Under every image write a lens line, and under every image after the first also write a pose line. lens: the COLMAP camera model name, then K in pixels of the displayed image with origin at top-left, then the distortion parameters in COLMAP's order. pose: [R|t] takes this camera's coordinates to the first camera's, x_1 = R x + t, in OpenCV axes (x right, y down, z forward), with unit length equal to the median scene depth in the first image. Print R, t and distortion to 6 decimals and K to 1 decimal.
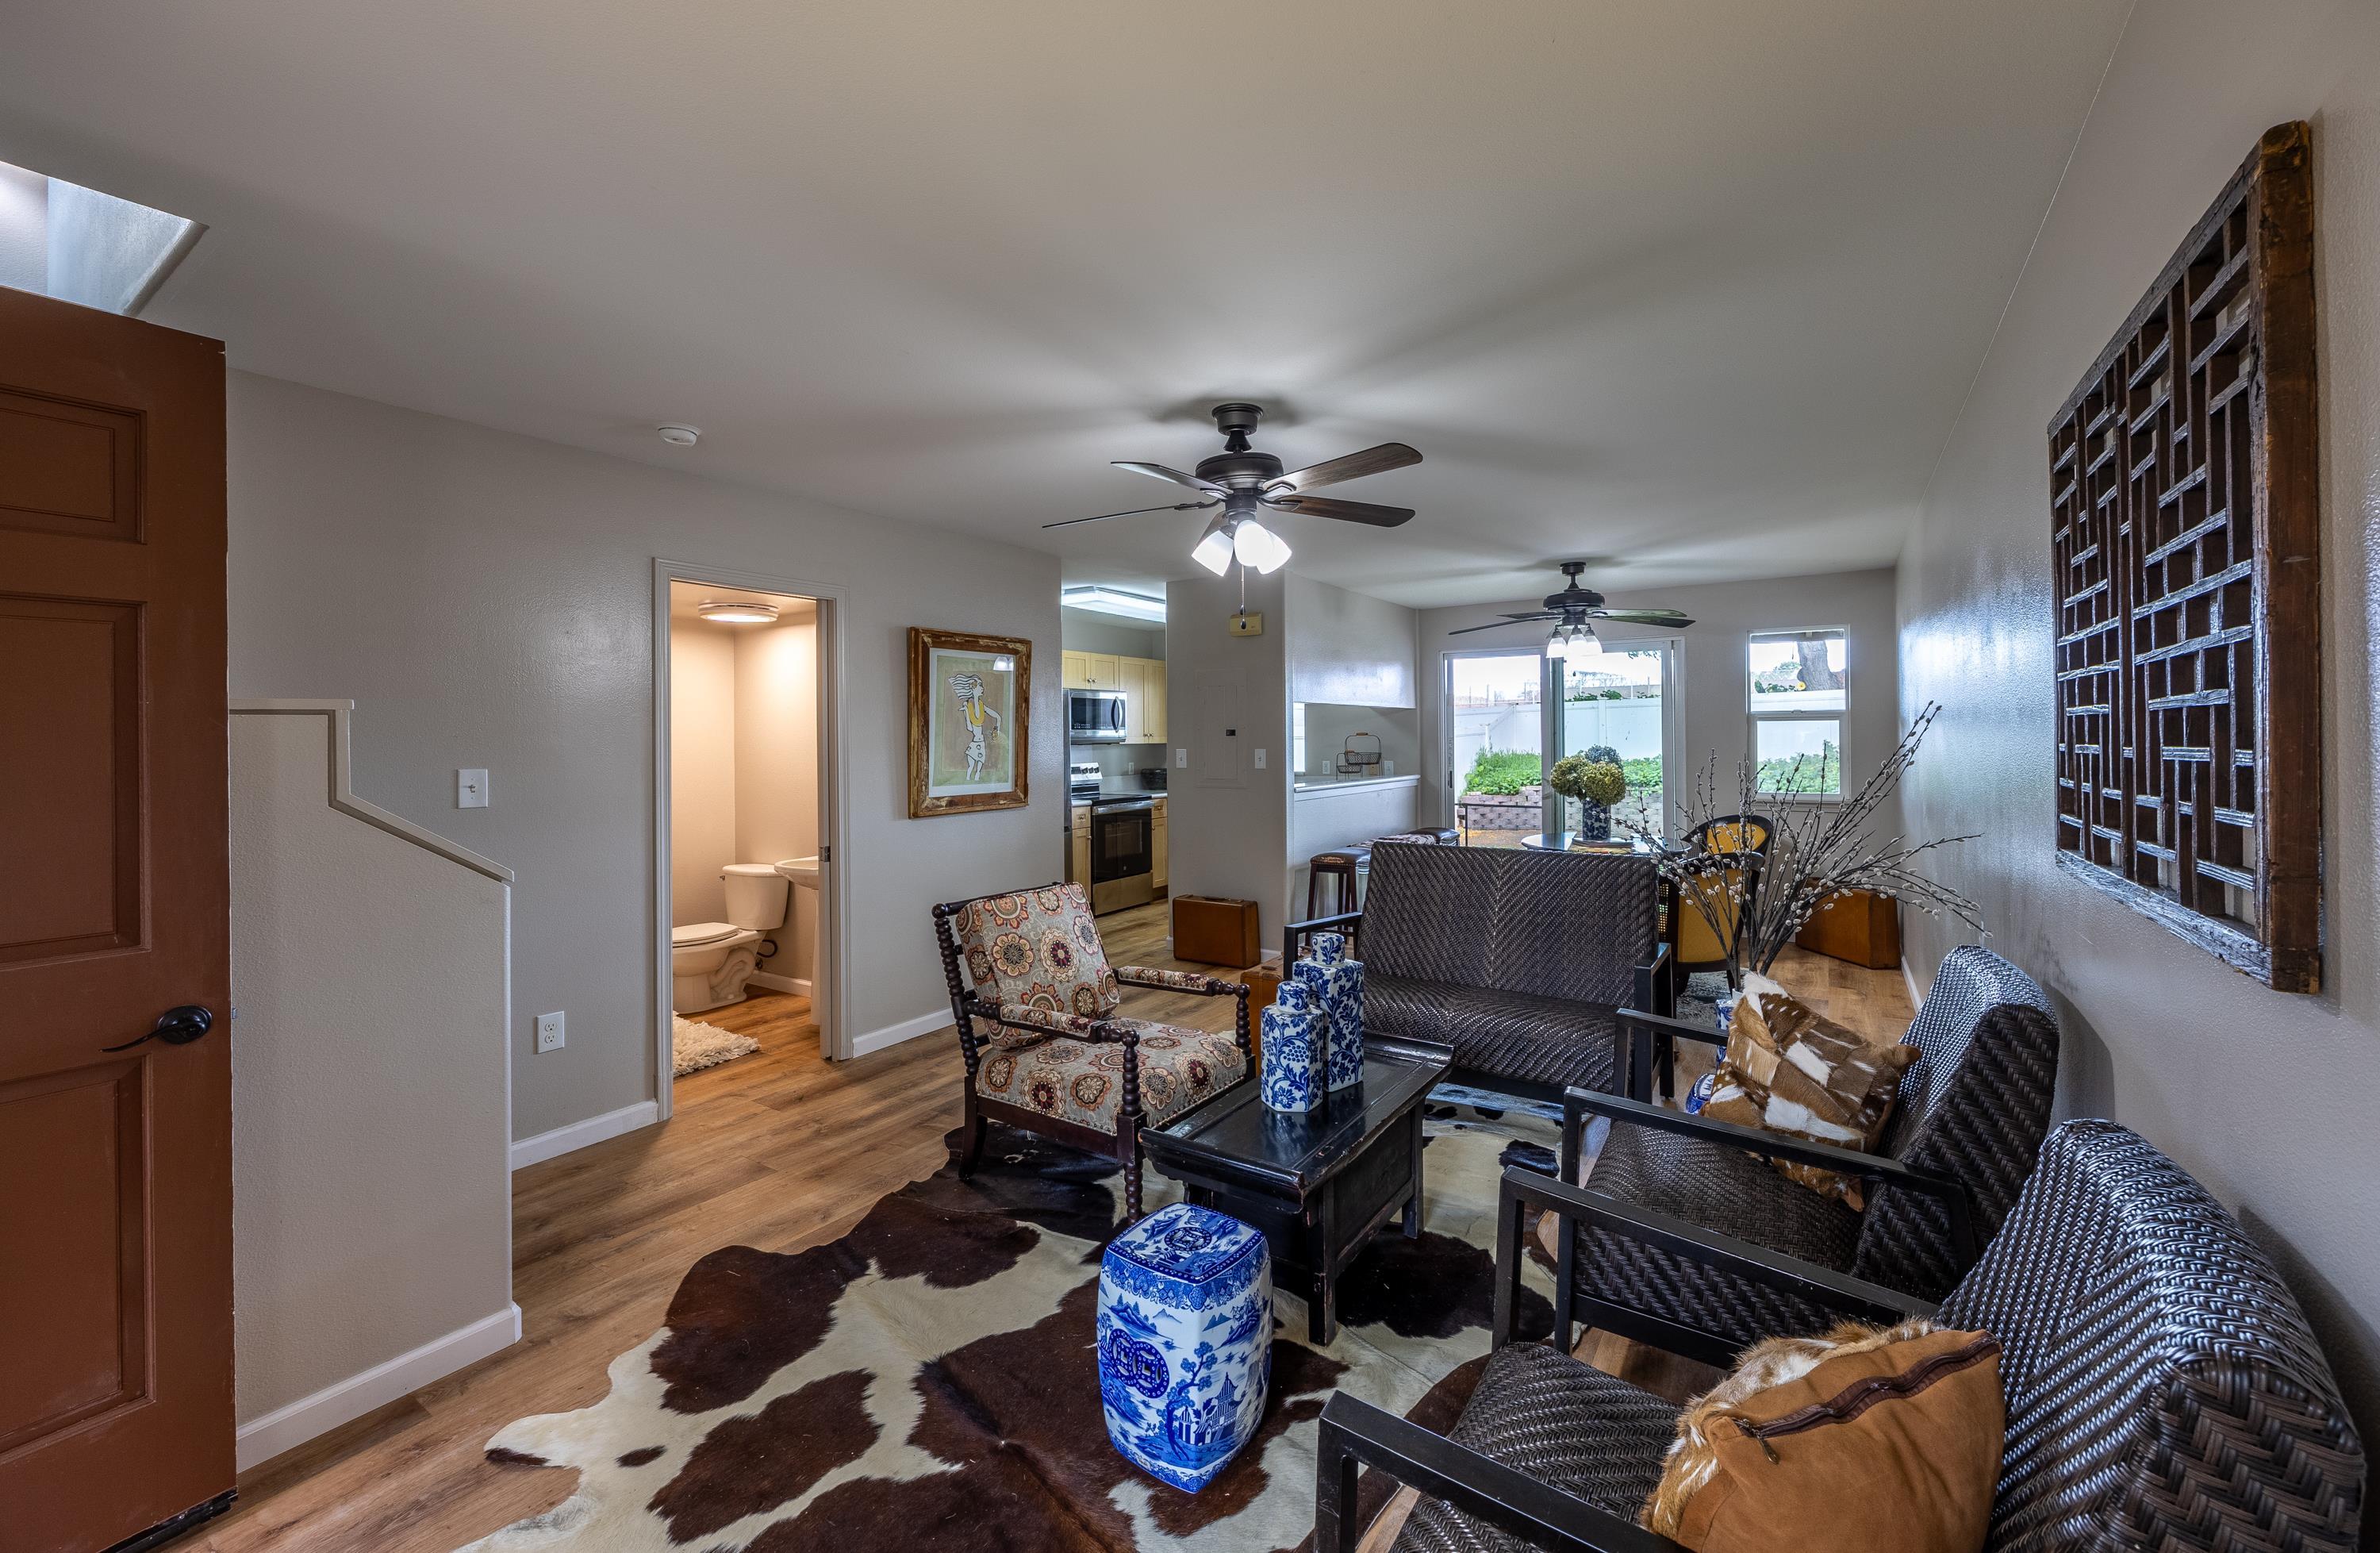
lens RADIAL K [[947.1, 0, 1213.8], [0, 947.1, 736.0], [0, 0, 1]] dist [0.008447, 0.000056]
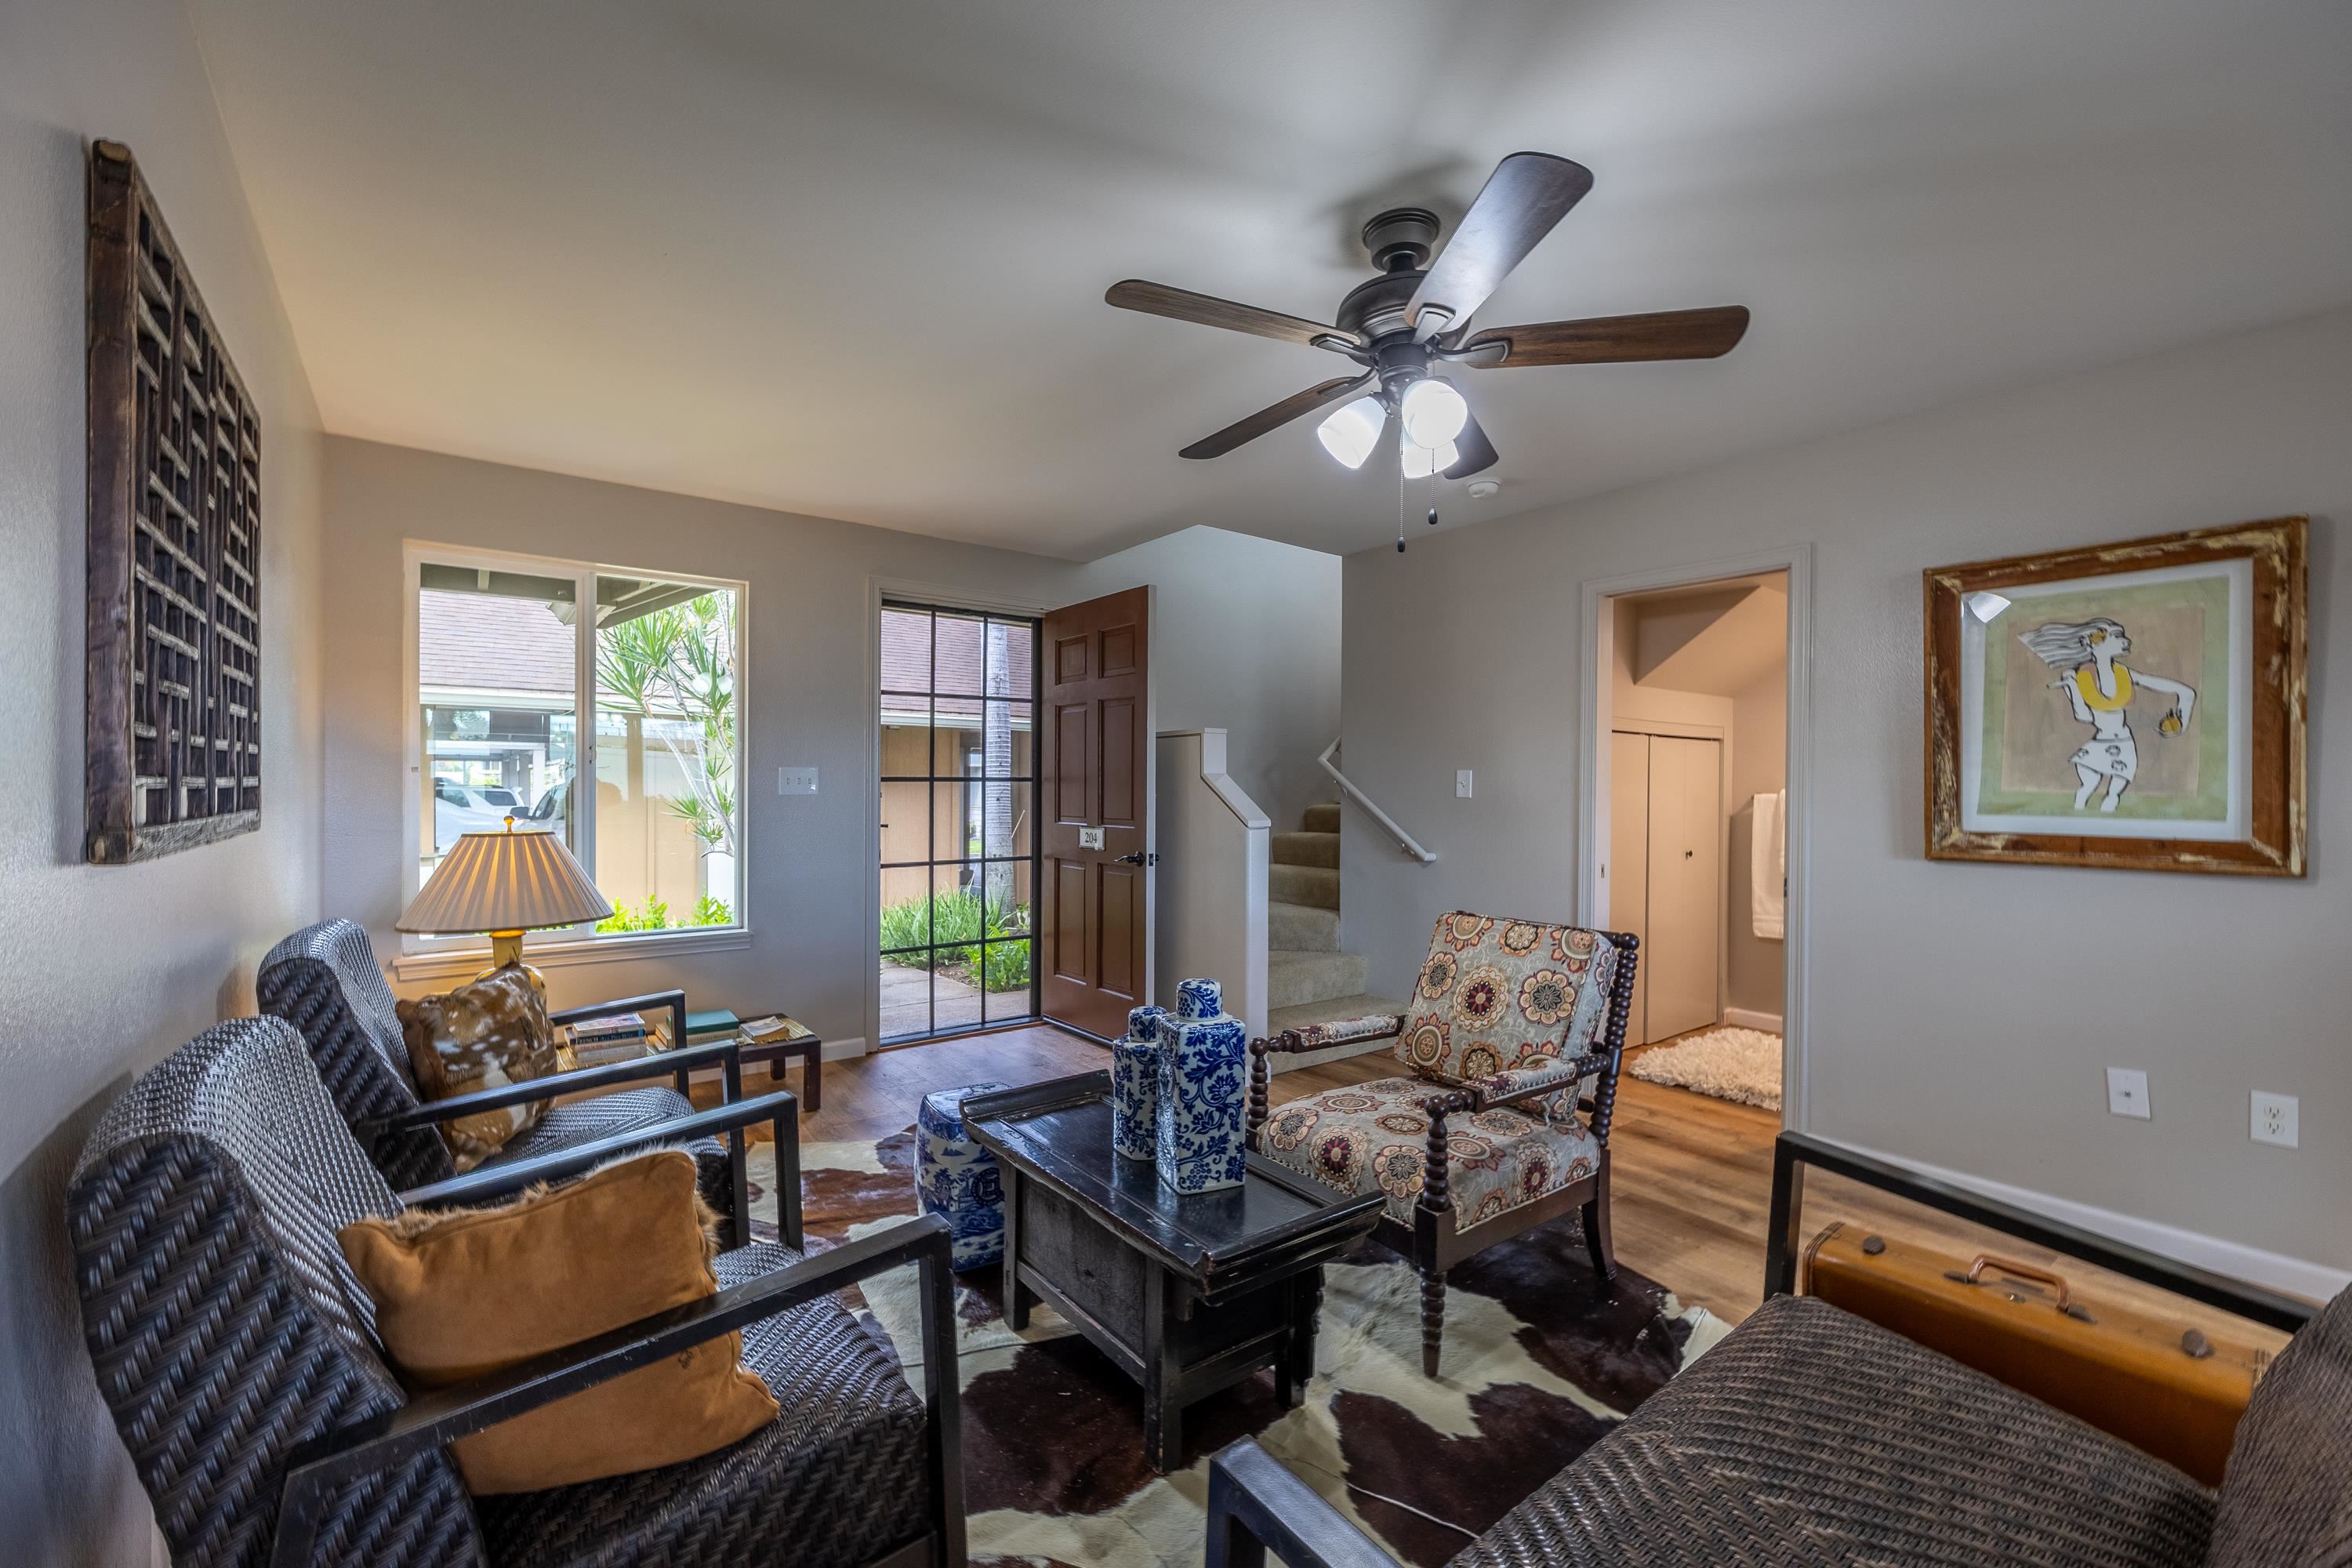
lens RADIAL K [[957.8, 0, 1178.0], [0, 957.8, 801.0], [0, 0, 1]] dist [0.000197, -0.000115]
pose [[-0.342640, 0.022949, -0.939186, 0.605263], [-0.002280, 0.999678, 0.025259, 0.037541], [0.939464, 0.010796, -0.342477, 0.912315]]
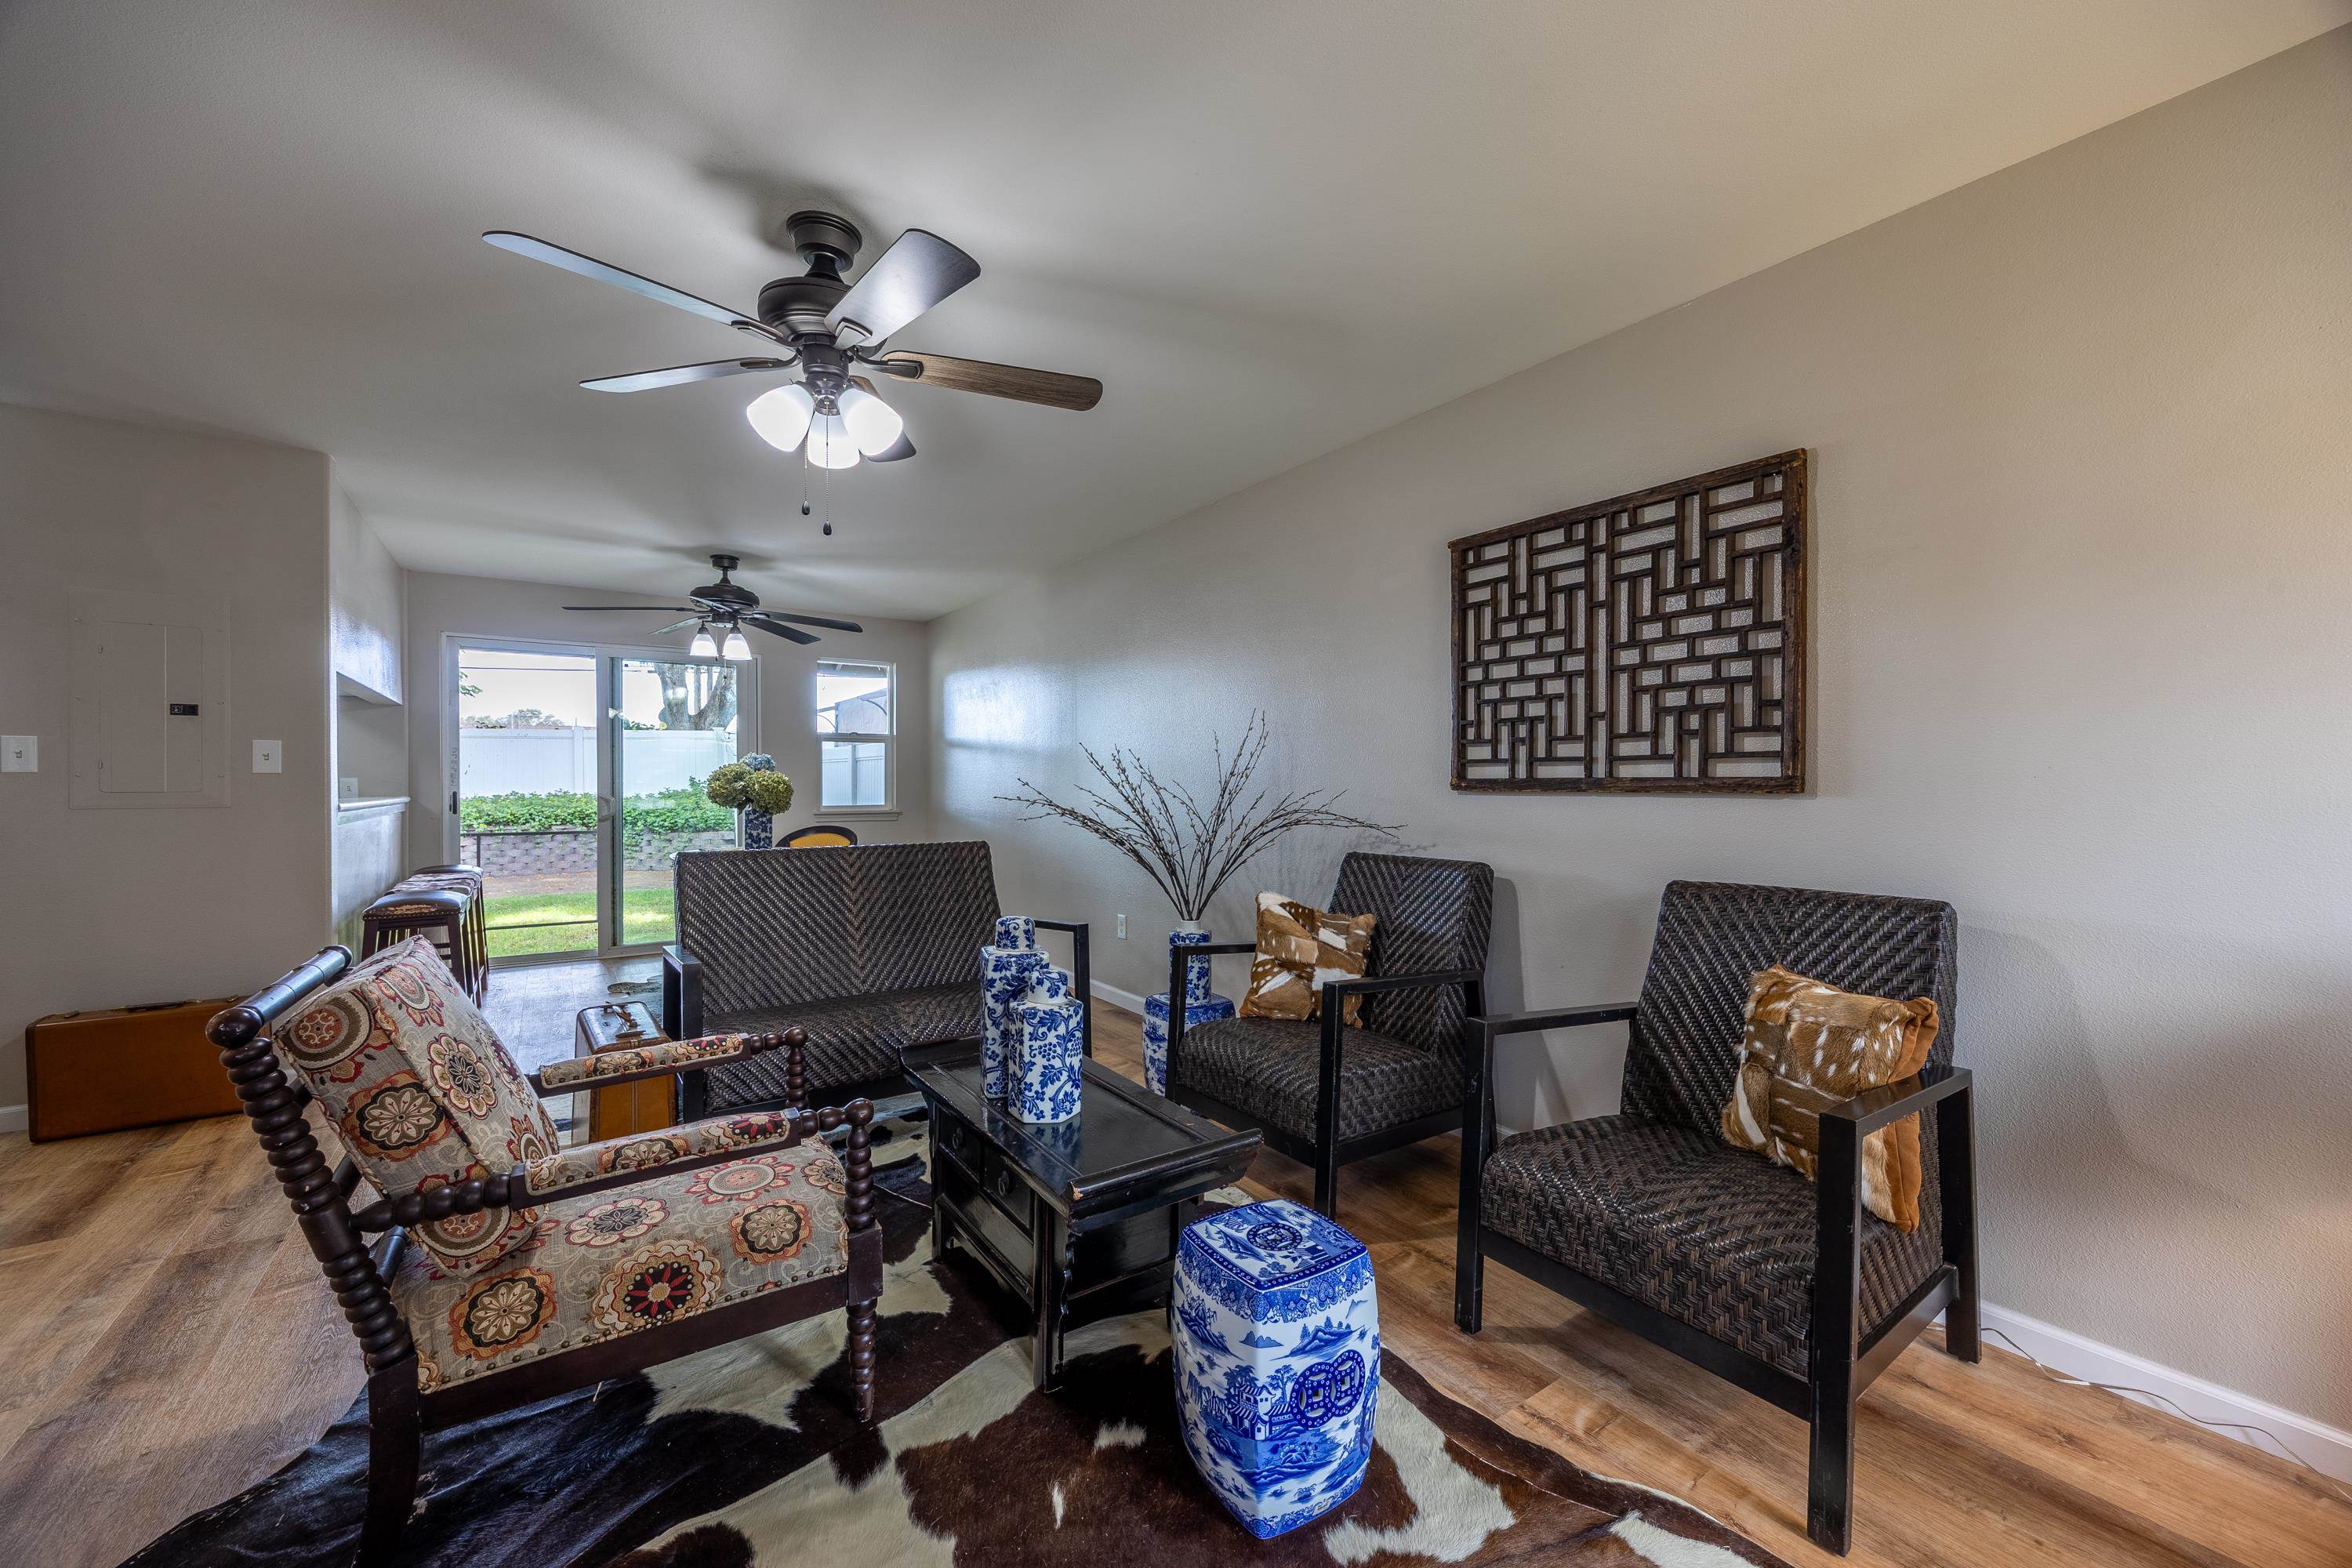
lens RADIAL K [[904.6, 0, 1176.0], [0, 904.6, 784.0], [0, 0, 1]] dist [-0.001775, 0.000257]
pose [[0.376519, 0.008538, 0.926369, -0.433361], [-0.005239, 0.999961, -0.007087, 0.070140], [-0.926394, -0.002185, 0.376549, 0.415580]]
